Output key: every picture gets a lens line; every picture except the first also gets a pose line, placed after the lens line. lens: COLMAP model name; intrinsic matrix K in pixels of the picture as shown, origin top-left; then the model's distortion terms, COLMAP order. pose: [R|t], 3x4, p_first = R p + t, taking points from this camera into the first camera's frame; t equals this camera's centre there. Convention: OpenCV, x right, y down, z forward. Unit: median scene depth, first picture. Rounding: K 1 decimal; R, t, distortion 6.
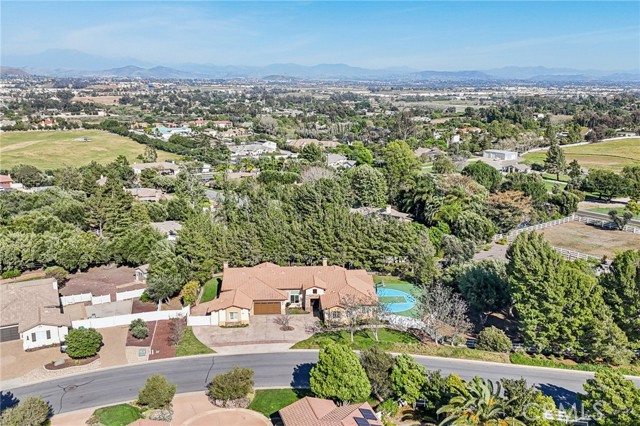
lens RADIAL K [[550.9, 0, 320.0], [0, 550.9, 213.0], [0, 0, 1]] dist [0.098558, -0.116405]
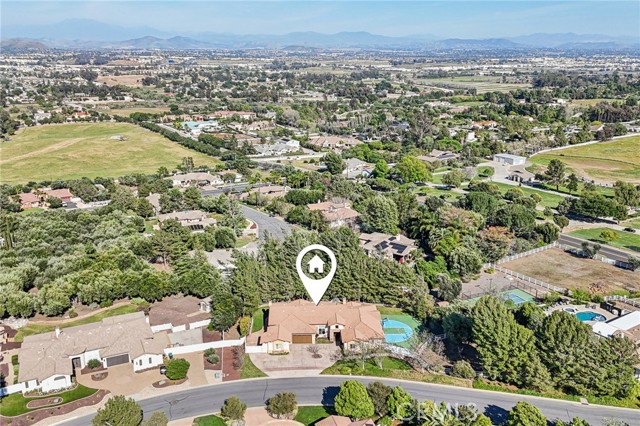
lens RADIAL K [[550.9, 0, 320.0], [0, 550.9, 213.0], [0, 0, 1]] dist [0.098558, -0.116405]
pose [[0.999247, -0.004507, -0.038540, 0.002417], [0.006165, 0.999055, 0.043022, -0.164703], [0.038310, -0.043227, 0.998330, -0.291892]]
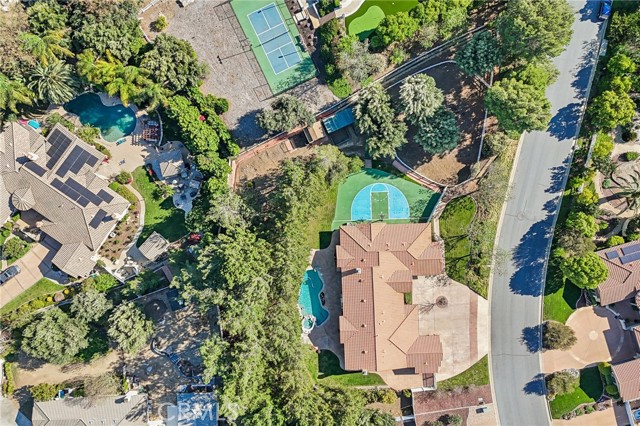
lens RADIAL K [[550.9, 0, 320.0], [0, 550.9, 213.0], [0, 0, 1]] dist [0.098558, -0.116405]
pose [[0.026849, -0.999344, -0.024313, 0.122043], [0.217637, -0.017894, 0.975866, -0.799122], [-0.975660, -0.031492, 0.217014, 0.788446]]
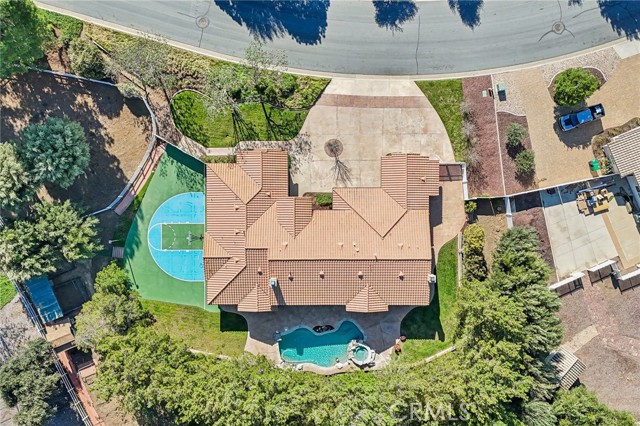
lens RADIAL K [[550.9, 0, 320.0], [0, 550.9, 213.0], [0, 0, 1]] dist [0.098558, -0.116405]
pose [[-0.998123, -0.060473, -0.009668, -0.030026], [0.004630, -0.231924, 0.972723, -0.451746], [-0.061065, 0.970852, 0.231769, 0.714714]]
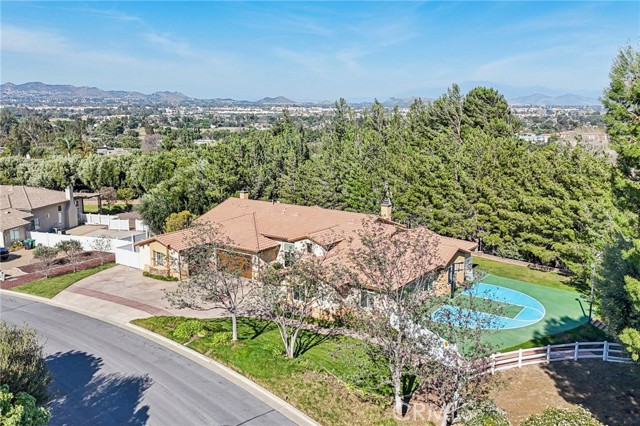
lens RADIAL K [[558.0, 0, 320.0], [0, 558.0, 213.0], [0, 0, 1]] dist [0.075618, -0.118851]
pose [[0.783912, 0.109294, -0.611176, 0.259480], [-0.136693, 0.990612, 0.001821, 0.090348], [0.605638, 0.082116, 0.791492, 0.500045]]
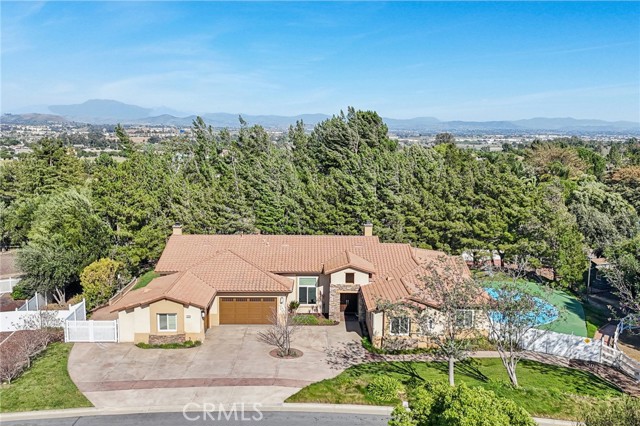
lens RADIAL K [[558.0, 0, 320.0], [0, 558.0, 213.0], [0, 0, 1]] dist [0.075618, -0.118851]
pose [[0.998783, 0.013626, -0.047402, -0.010887], [-0.017424, 0.996590, -0.080648, 0.105486], [0.046141, 0.081376, 0.995615, 0.436003]]
